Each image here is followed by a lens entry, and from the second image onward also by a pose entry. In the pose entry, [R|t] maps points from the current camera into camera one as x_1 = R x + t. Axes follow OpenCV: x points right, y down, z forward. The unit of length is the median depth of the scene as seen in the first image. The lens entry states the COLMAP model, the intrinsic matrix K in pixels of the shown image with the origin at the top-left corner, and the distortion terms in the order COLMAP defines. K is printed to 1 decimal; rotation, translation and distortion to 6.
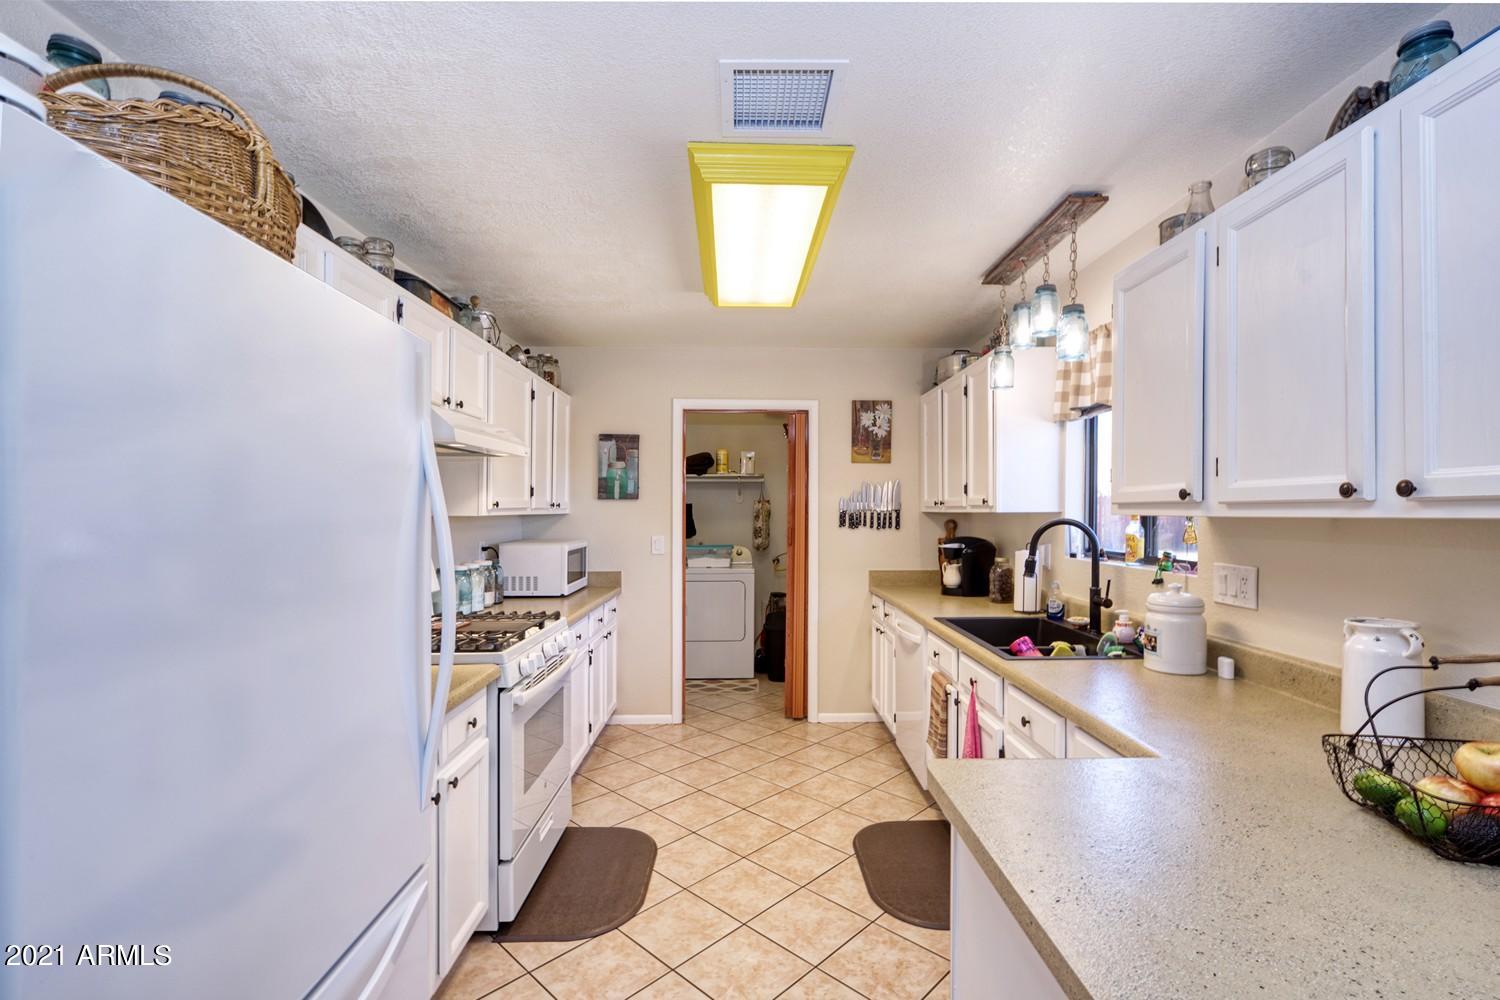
lens RADIAL K [[671.3, 0, 750.0], [0, 671.3, 500.0], [0, 0, 1]] dist [-0.002404, -0.000442]
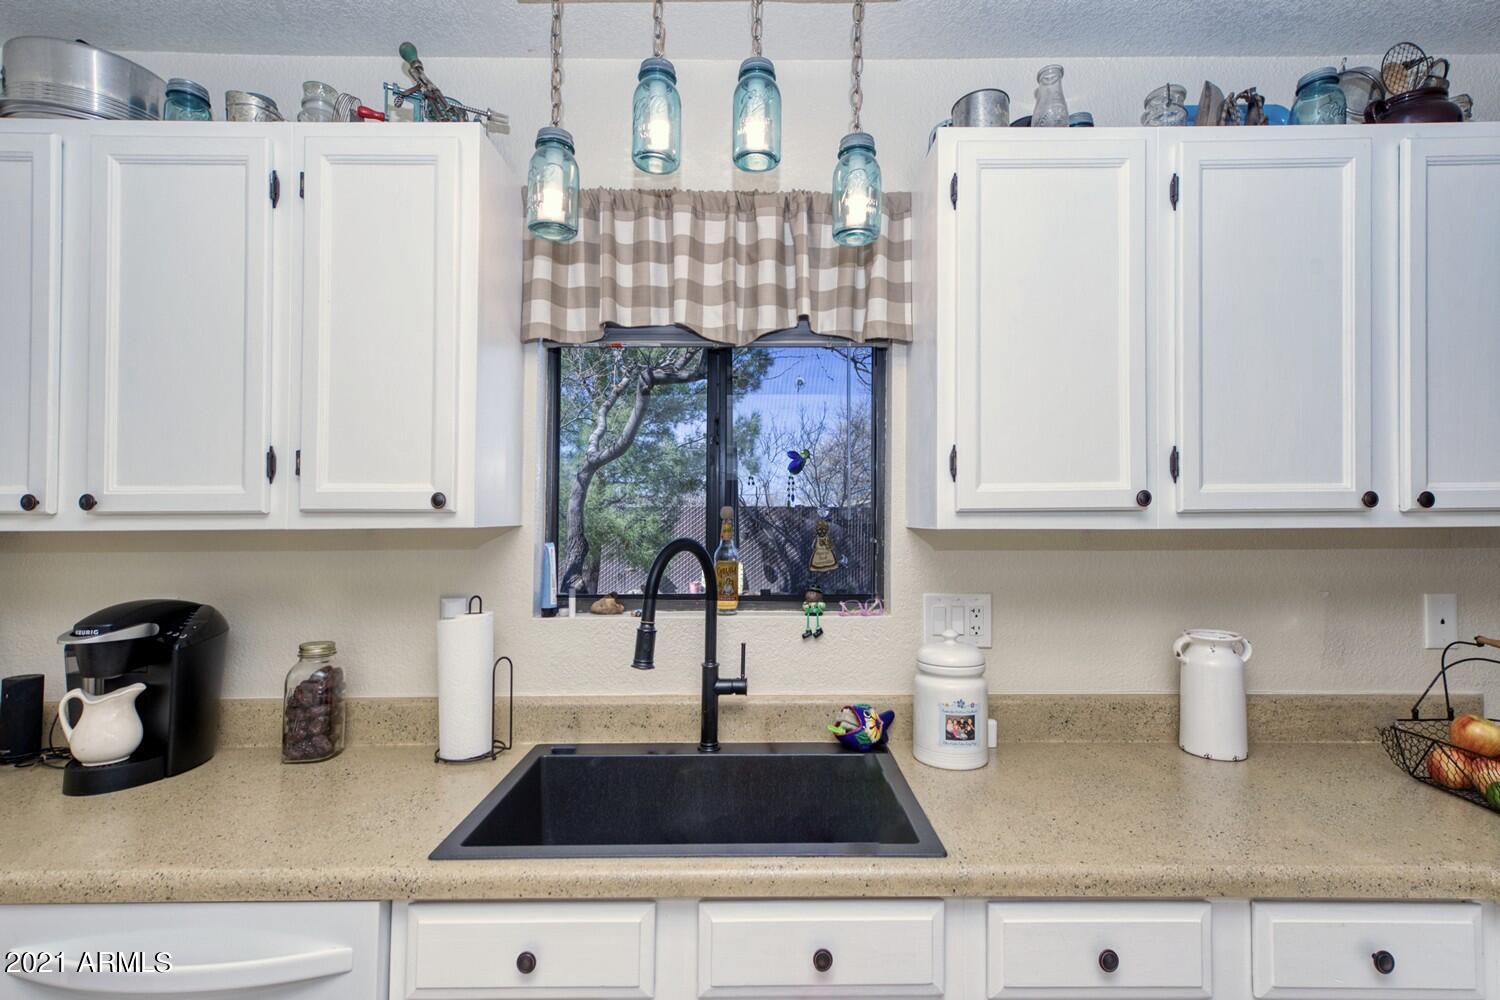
lens RADIAL K [[660.4, 0, 750.0], [0, 660.4, 522.8], [0, 0, 1]] dist [-0.010639, -0.000178]
pose [[-0.013470, -0.001485, 0.999908, -0.024194], [-0.012076, 0.999926, 0.001322, 0.014487], [-0.999836, -0.012057, -0.013487, 0.964286]]
